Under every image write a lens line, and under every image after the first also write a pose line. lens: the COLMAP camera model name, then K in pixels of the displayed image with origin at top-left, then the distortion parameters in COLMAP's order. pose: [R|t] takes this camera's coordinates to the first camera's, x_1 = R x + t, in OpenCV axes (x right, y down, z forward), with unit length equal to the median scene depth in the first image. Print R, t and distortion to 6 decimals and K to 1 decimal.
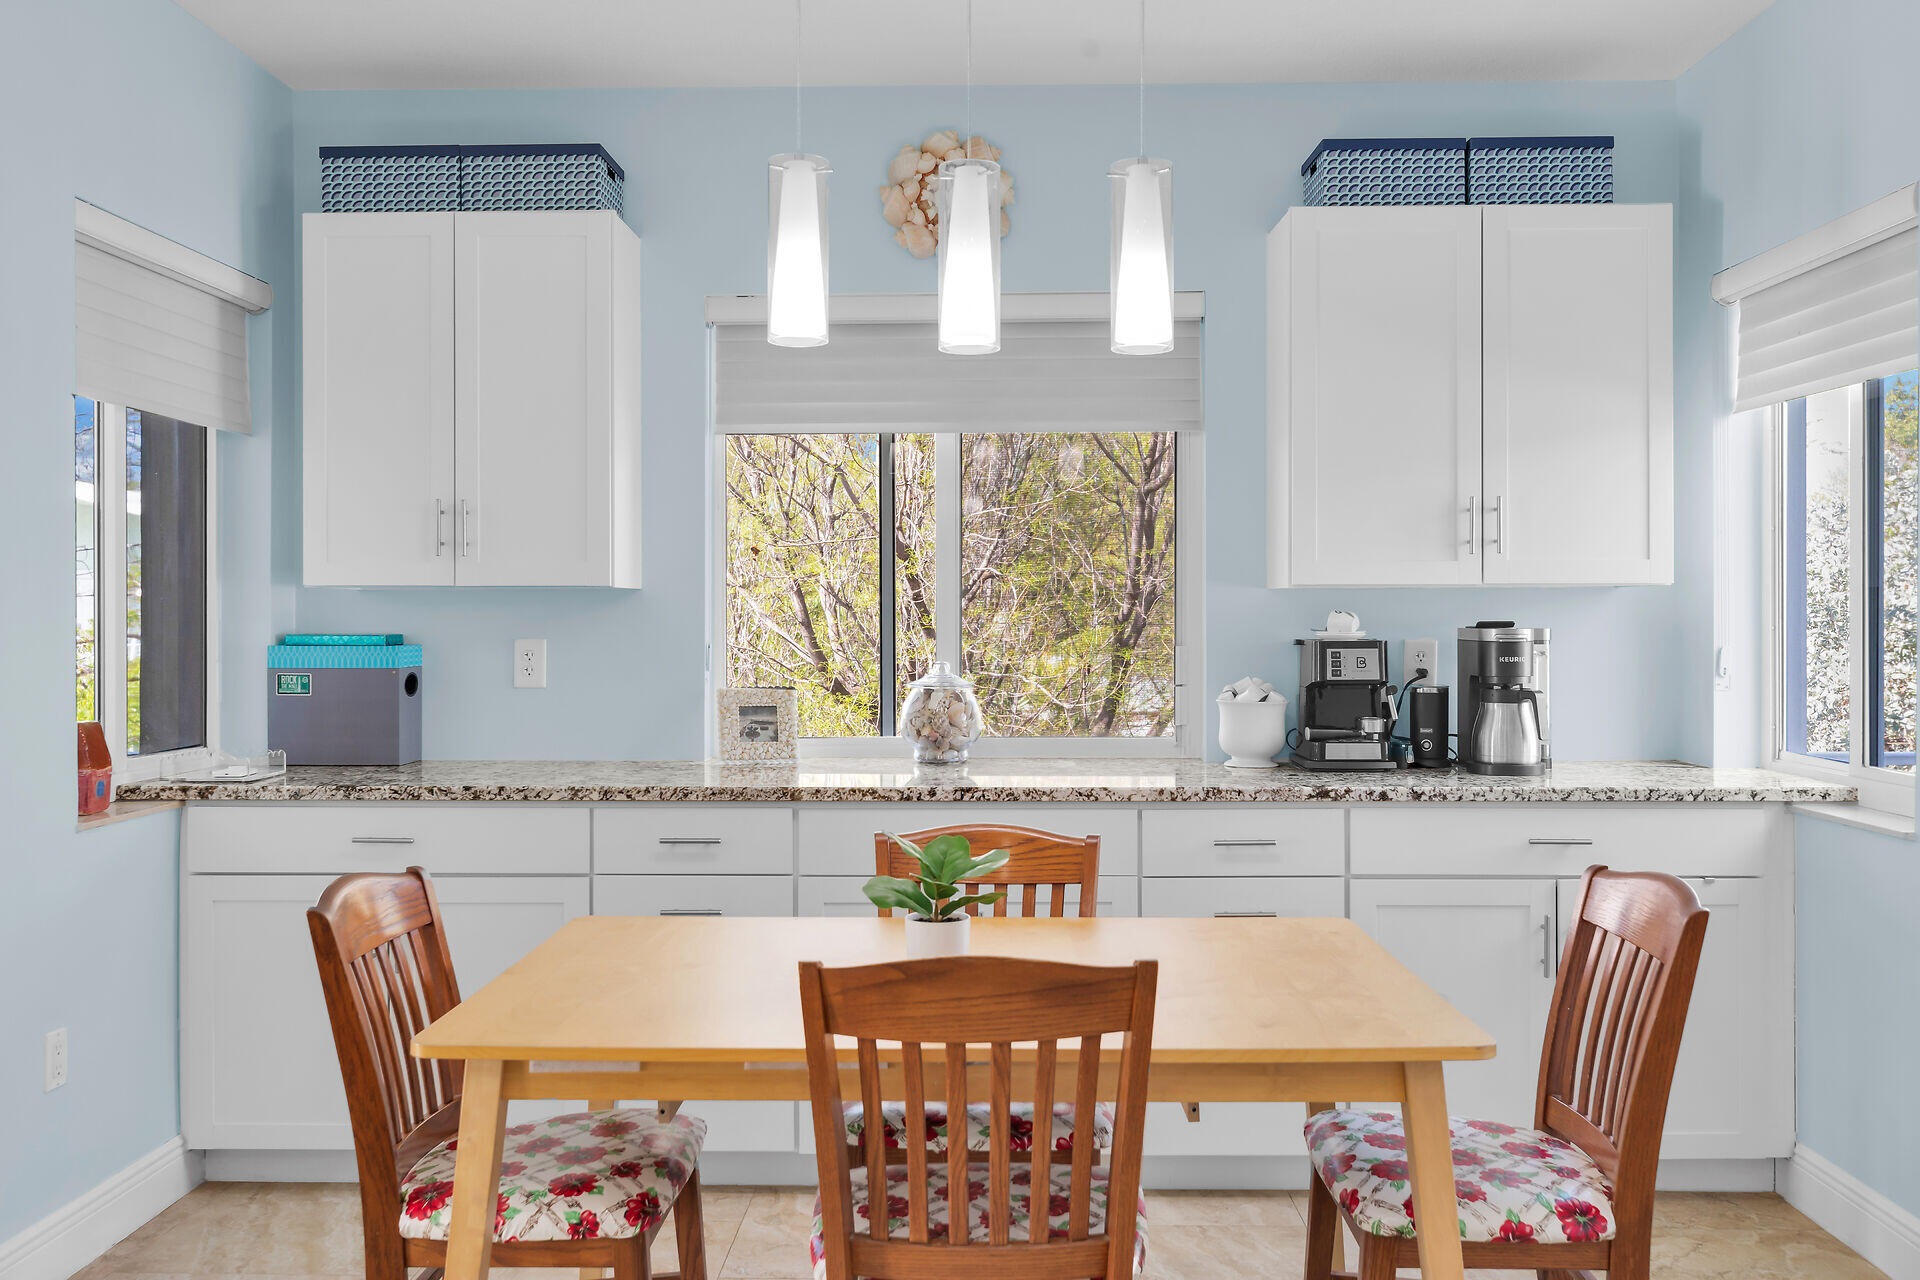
lens RADIAL K [[1639.2, 0, 958.0], [0, 1639.2, 622.2], [0, 0, 1]] dist [-0.001933, 0.019034]
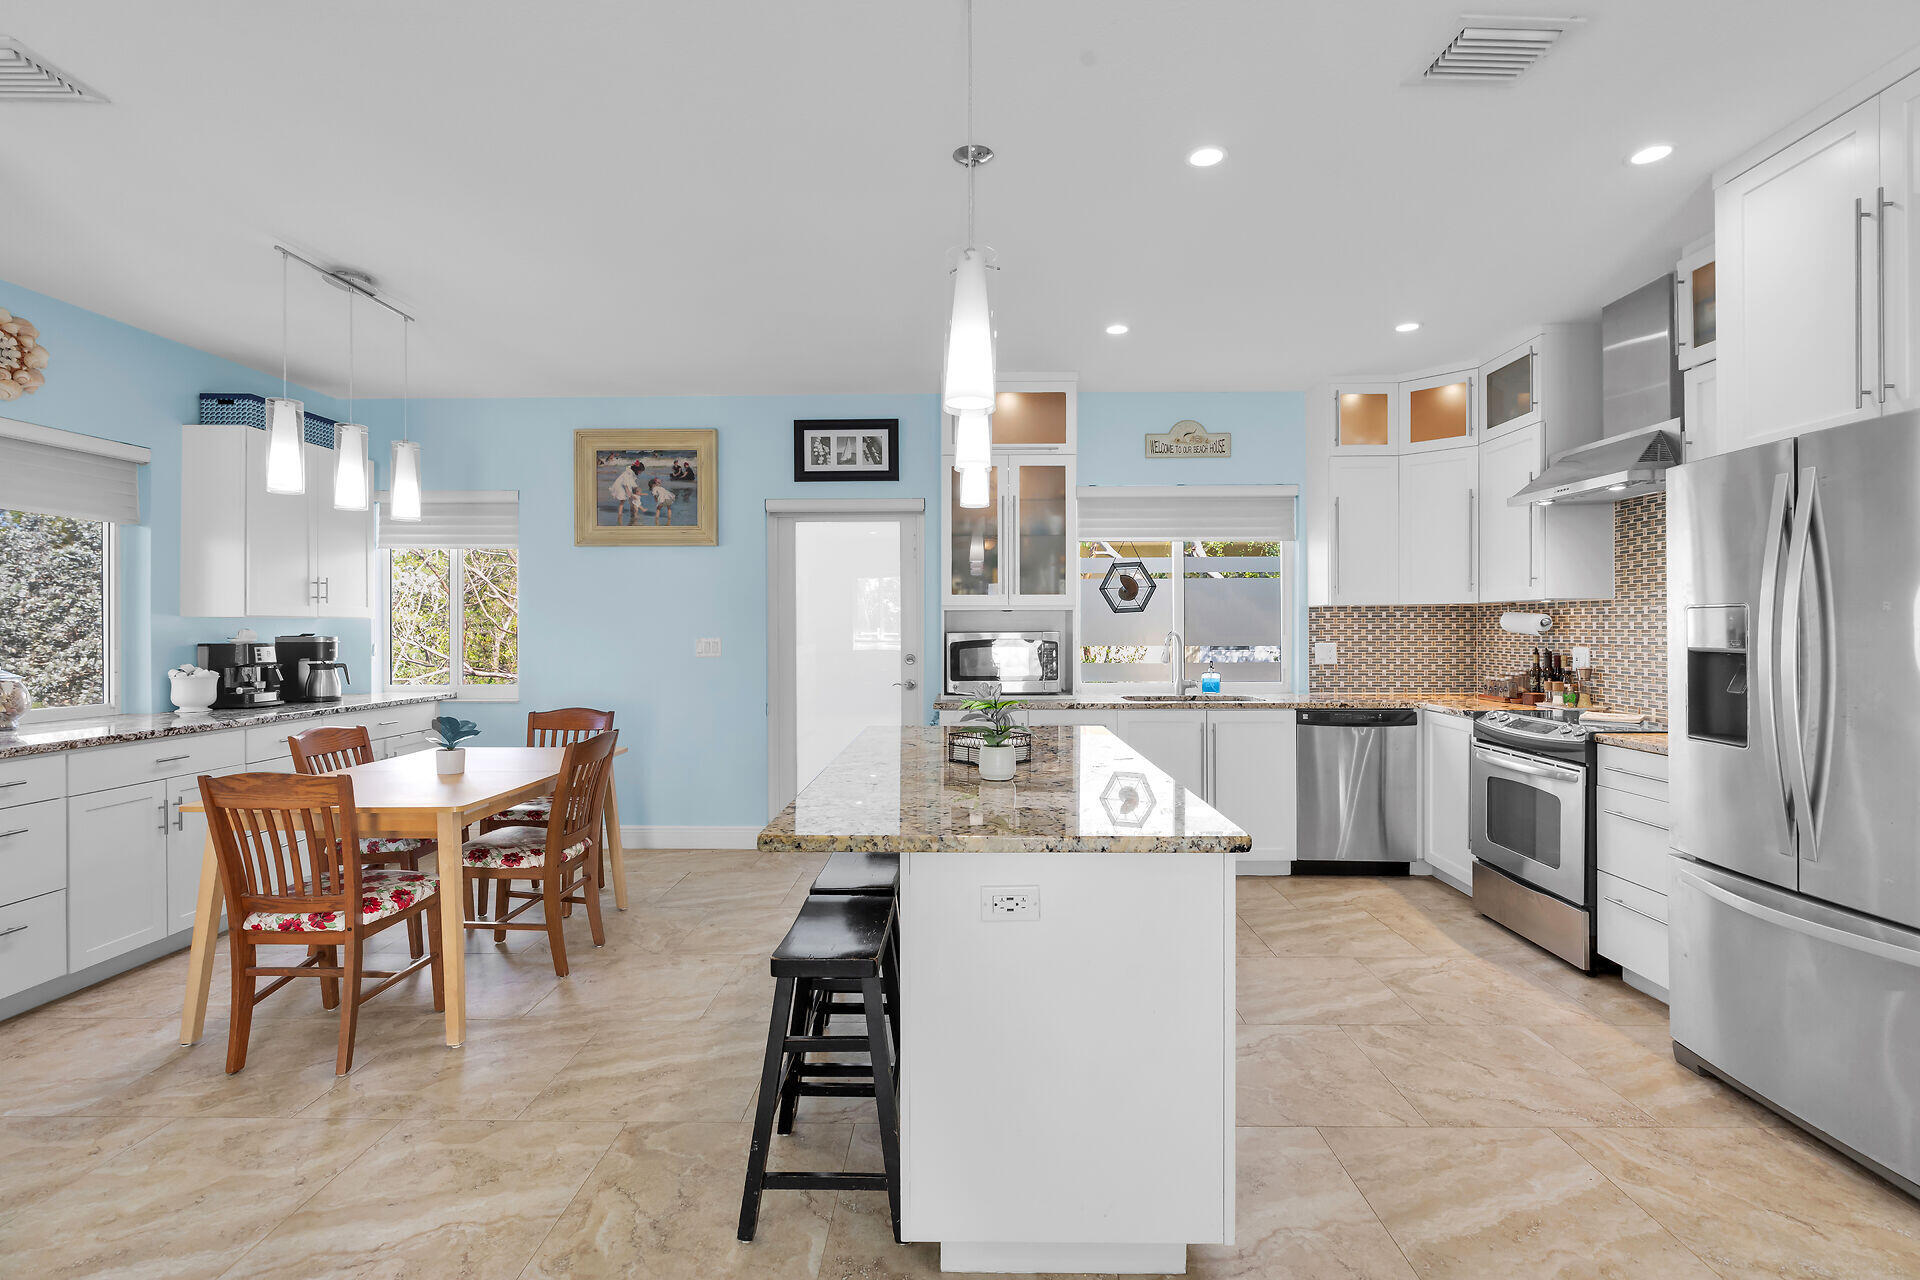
lens RADIAL K [[902.8, 0, 961.7], [0, 902.8, 630.5], [0, 0, 1]] dist [-0.005756, 0.003029]
pose [[-0.011252, -0.000277, 0.999937, -0.889091], [0.007796, 0.999970, 0.000364, 0.001455], [-0.999906, 0.007800, -0.011249, 0.140514]]
